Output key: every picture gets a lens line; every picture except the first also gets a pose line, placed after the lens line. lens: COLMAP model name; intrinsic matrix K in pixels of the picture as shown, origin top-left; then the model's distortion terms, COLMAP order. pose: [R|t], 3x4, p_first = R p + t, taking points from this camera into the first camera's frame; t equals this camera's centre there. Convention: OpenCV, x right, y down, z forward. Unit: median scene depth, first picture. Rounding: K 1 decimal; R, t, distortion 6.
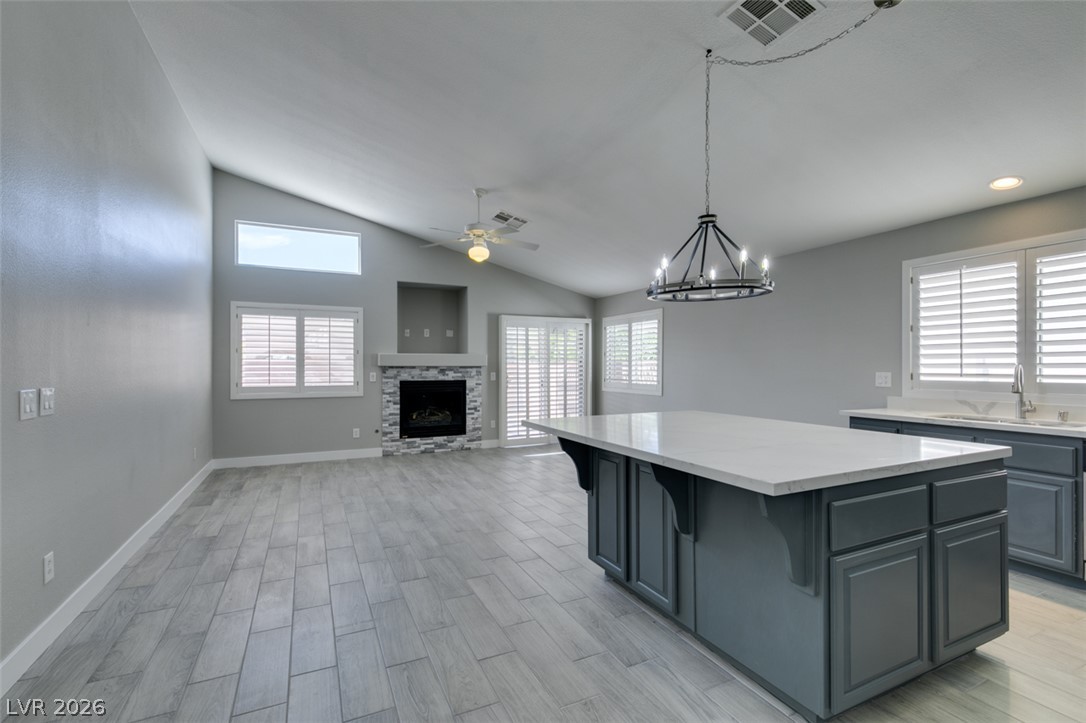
lens RADIAL K [[486.7, 0, 544.9], [0, 486.7, 363.2], [0, 0, 1]] dist [-0.000849, -0.000884]
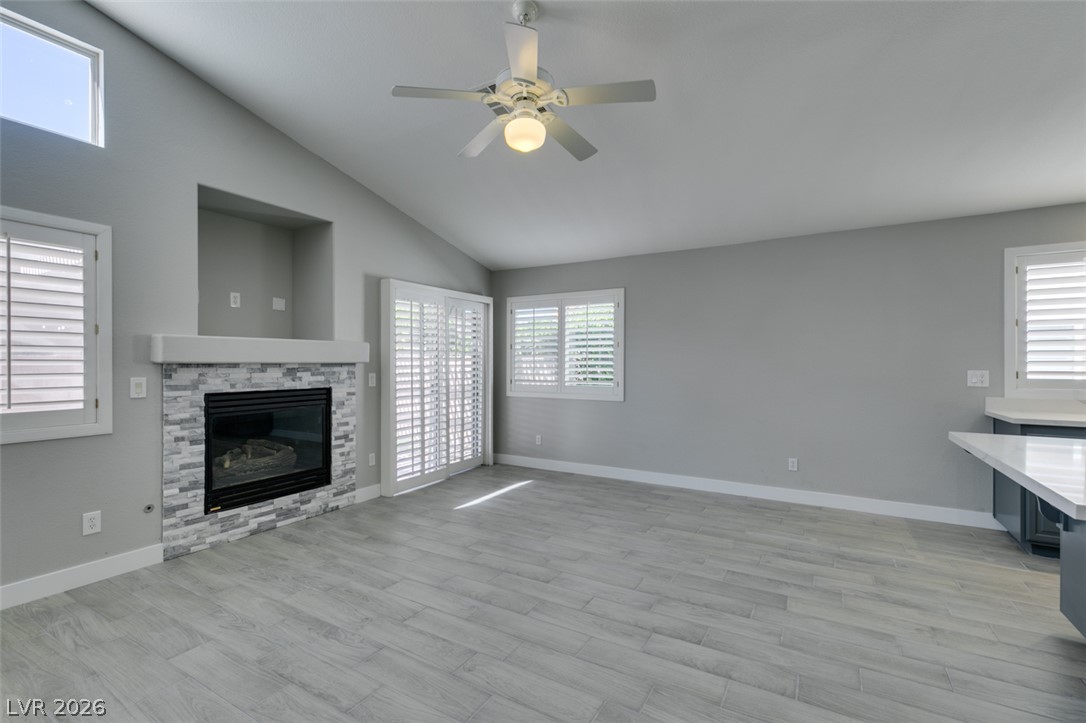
lens RADIAL K [[486.7, 0, 549.8], [0, 486.7, 361.5], [0, 0, 1]] dist [-0.000849, -0.000884]
pose [[0.831786, 0.001663, 0.555094, -0.275518], [-0.004490, 0.999983, 0.003732, 0.001493], [-0.555079, -0.005597, 0.831779, 0.408603]]
